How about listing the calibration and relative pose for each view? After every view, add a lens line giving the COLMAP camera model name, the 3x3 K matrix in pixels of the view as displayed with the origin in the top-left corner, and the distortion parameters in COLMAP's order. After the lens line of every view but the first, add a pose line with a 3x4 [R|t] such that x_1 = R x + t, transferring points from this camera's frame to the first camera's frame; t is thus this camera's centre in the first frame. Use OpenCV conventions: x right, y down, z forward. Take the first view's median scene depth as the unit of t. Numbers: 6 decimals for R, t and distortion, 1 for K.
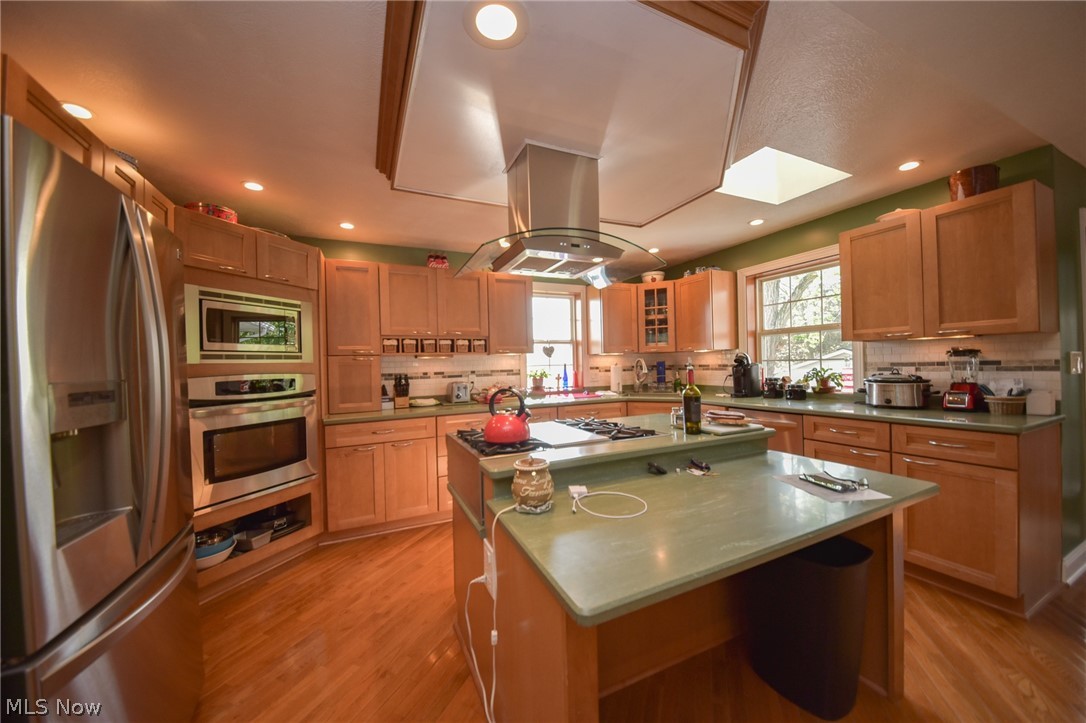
lens RADIAL K [[384.4, 0, 539.4], [0, 384.4, 364.7], [0, 0, 1]] dist [0.027030, -0.027278]
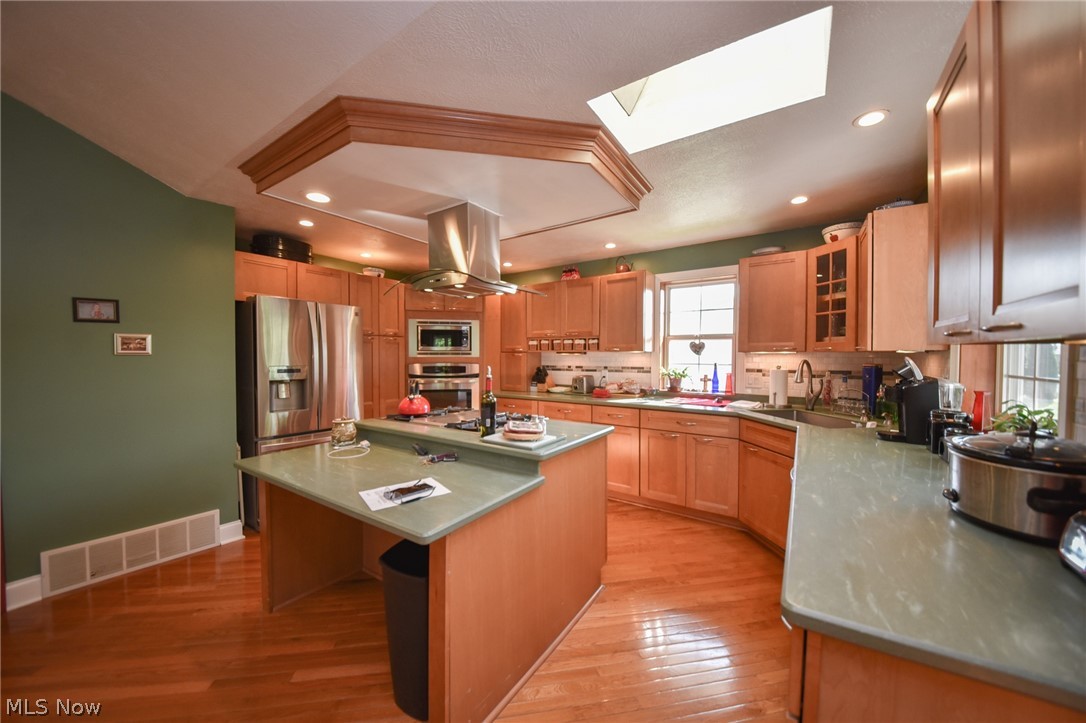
lens RADIAL K [[384.4, 0, 539.4], [0, 384.4, 364.7], [0, 0, 1]] dist [0.027030, -0.027278]
pose [[0.518125, 0.047036, -0.854011, 0.698161], [-0.014639, 0.998828, 0.046131, -0.038493], [0.855180, -0.011400, 0.518206, 0.286681]]
